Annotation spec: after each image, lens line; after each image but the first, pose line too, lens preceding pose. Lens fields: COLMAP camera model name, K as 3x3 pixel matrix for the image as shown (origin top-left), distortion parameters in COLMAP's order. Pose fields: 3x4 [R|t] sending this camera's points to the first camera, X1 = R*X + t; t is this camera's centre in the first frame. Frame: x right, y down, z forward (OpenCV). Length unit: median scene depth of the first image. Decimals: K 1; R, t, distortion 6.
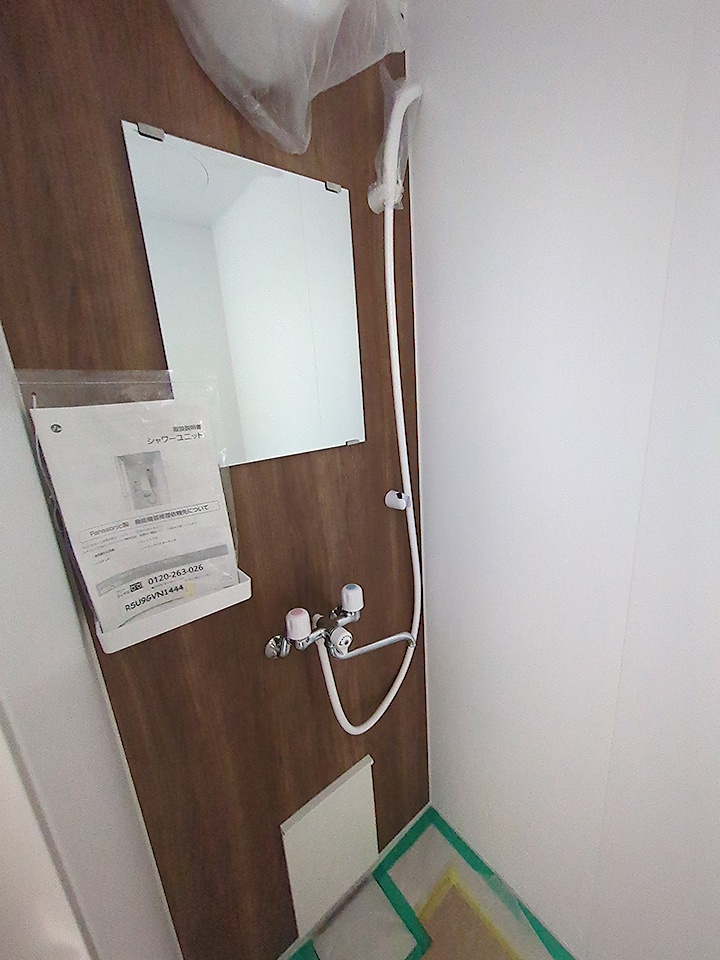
lens RADIAL K [[380.4, 0, 356.2], [0, 380.4, 486.0], [0, 0, 1]] dist [-0.000999, 0.003229]
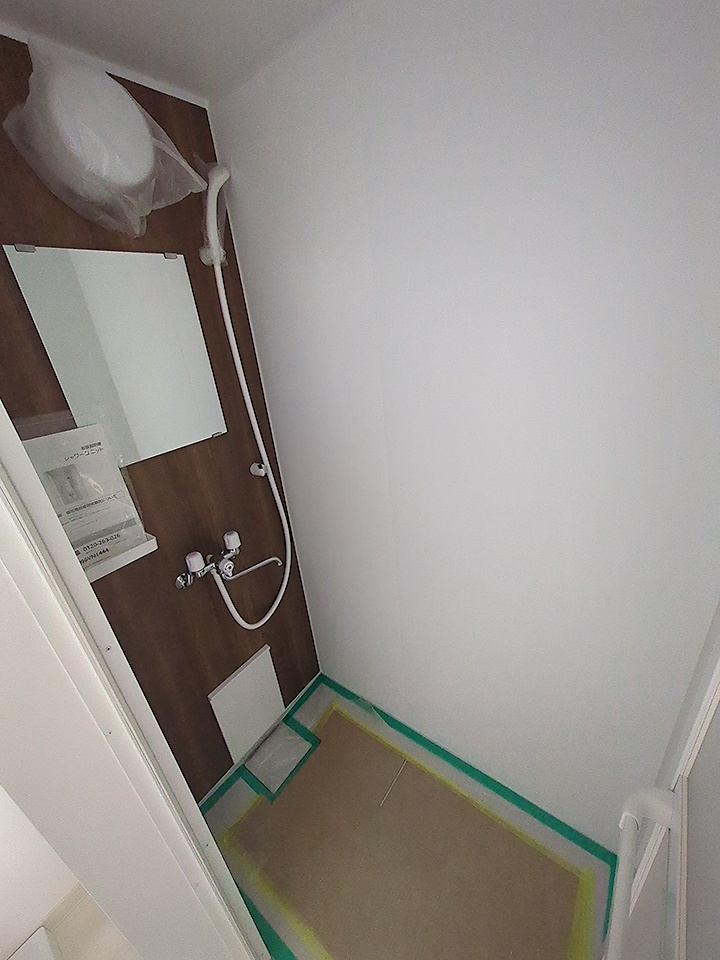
lens RADIAL K [[380.4, 0, 356.2], [0, 380.4, 486.0], [0, 0, 1]] dist [-0.000999, 0.003229]
pose [[0.965939, -0.130178, 0.223641, 0.159100], [0.098242, 0.984026, 0.148462, -0.092645], [-0.239395, -0.121434, 0.963298, -0.549159]]
